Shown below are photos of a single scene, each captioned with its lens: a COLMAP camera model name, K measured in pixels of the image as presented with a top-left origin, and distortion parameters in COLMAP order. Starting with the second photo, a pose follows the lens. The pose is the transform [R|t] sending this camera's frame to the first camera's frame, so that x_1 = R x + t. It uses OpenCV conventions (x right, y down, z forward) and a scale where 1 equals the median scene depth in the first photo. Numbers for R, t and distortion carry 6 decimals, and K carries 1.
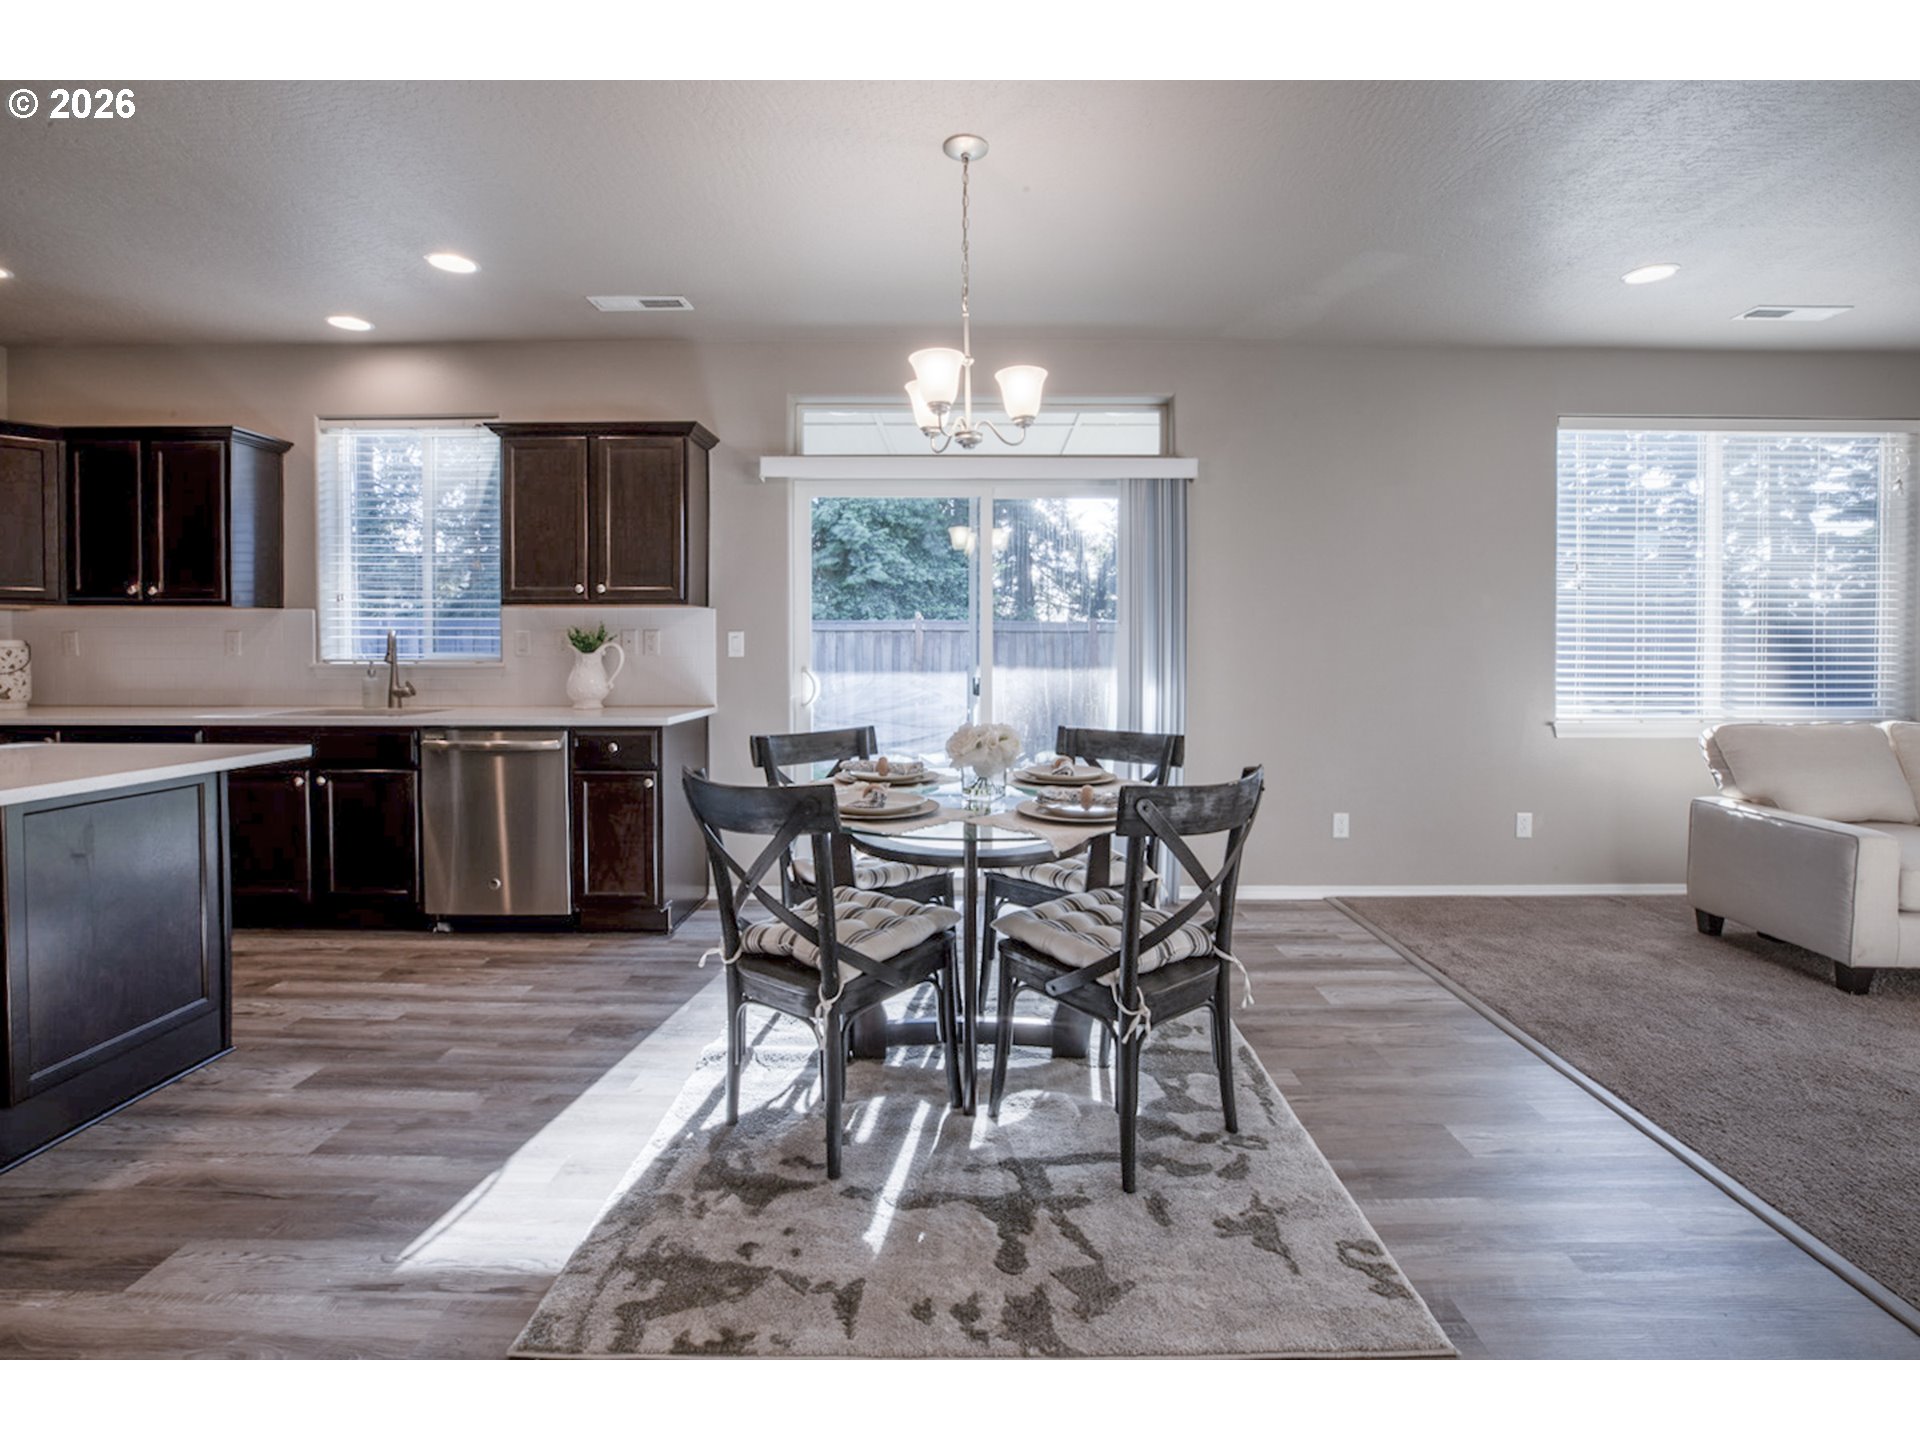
lens RADIAL K [[896.6, 0, 982.0], [0, 896.6, 671.0], [0, 0, 1]] dist [-0.034869, 0.006073]
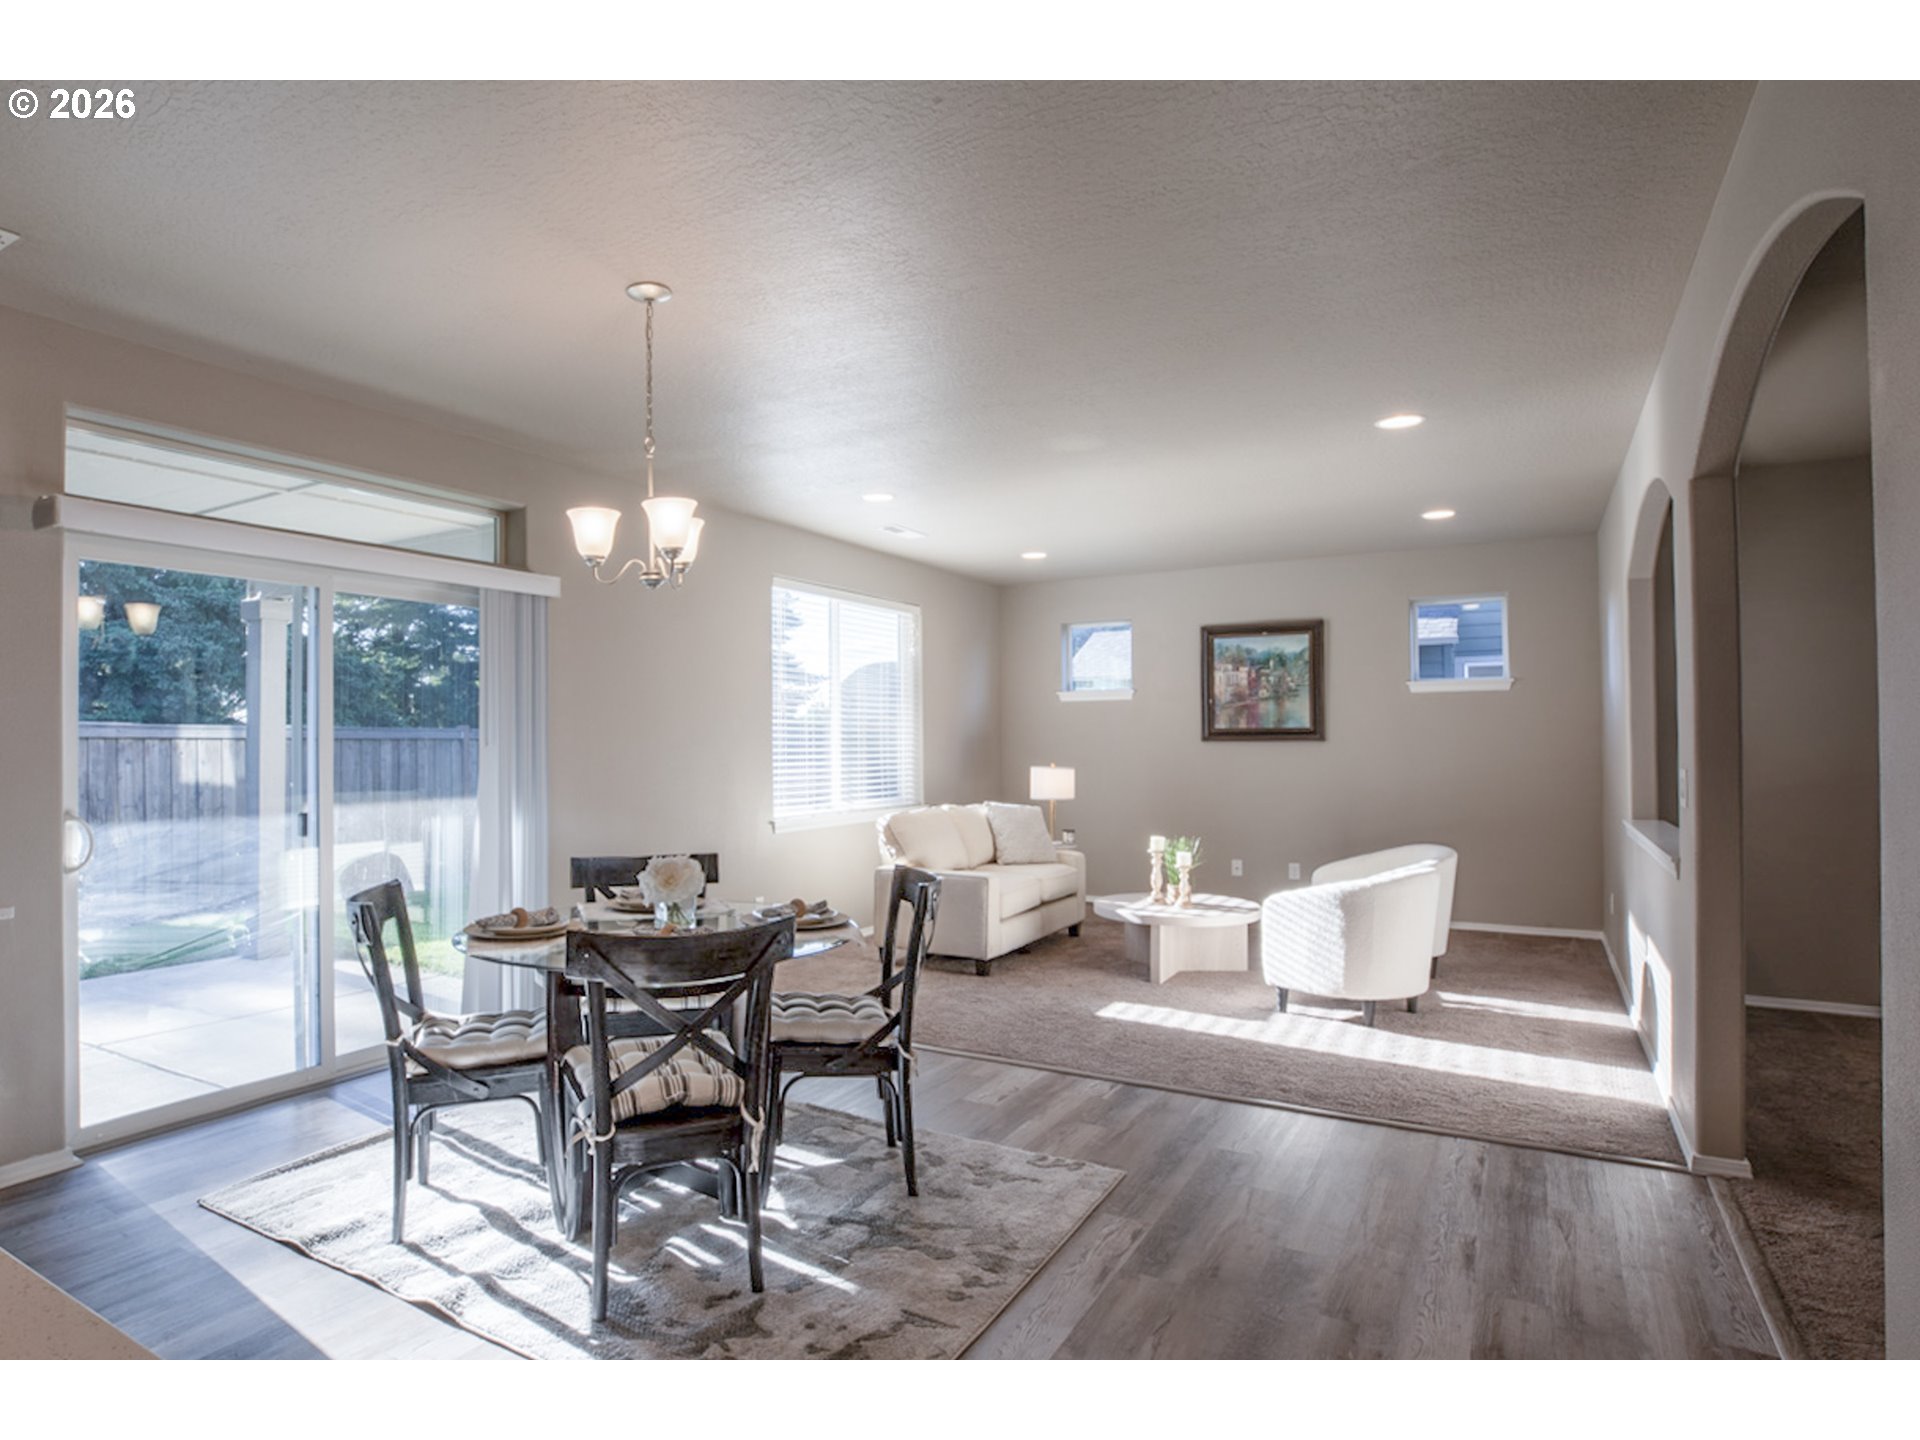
lens RADIAL K [[1076.9, 0, 880.0], [0, 1076.9, 731.3], [0, 0, 1]] dist [-0.024731, -0.001608]
pose [[0.514487, 0.005661, 0.857479, -0.610573], [0.027676, 0.999348, -0.023203, -0.030441], [-0.857051, 0.035669, 0.513995, 0.105279]]
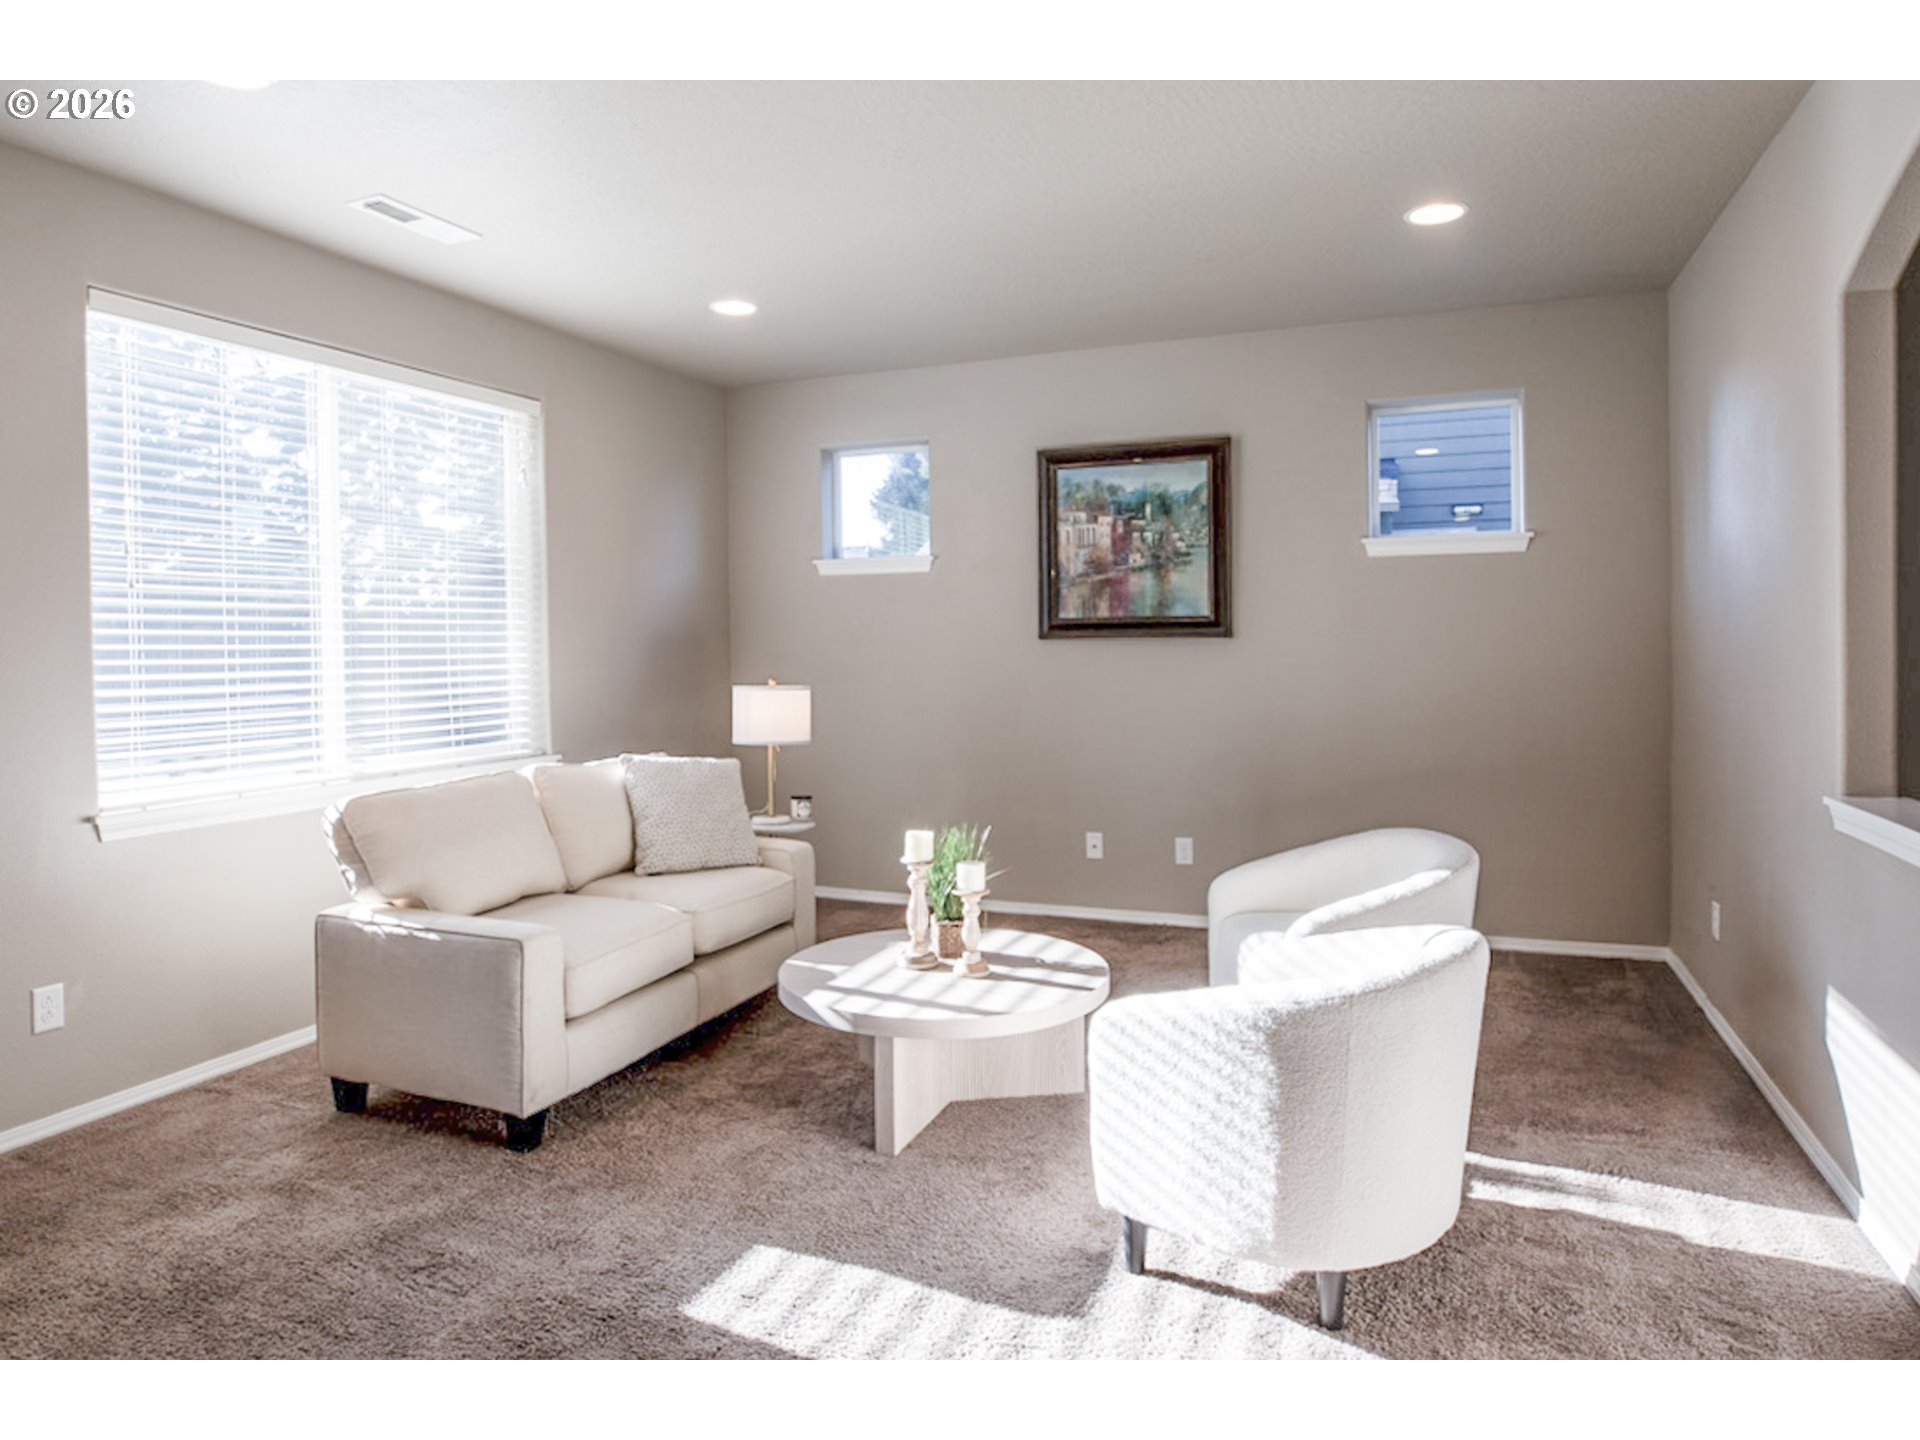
lens RADIAL K [[1178.0, 0, 928.7], [0, 1178.0, 658.3], [0, 0, 1]] dist [-0.044761, 0.010646]
pose [[0.390473, -0.017962, 0.920439, 0.181659], [0.035334, 0.999365, 0.004512, -0.030670], [-0.919936, 0.030761, 0.390860, 0.221834]]
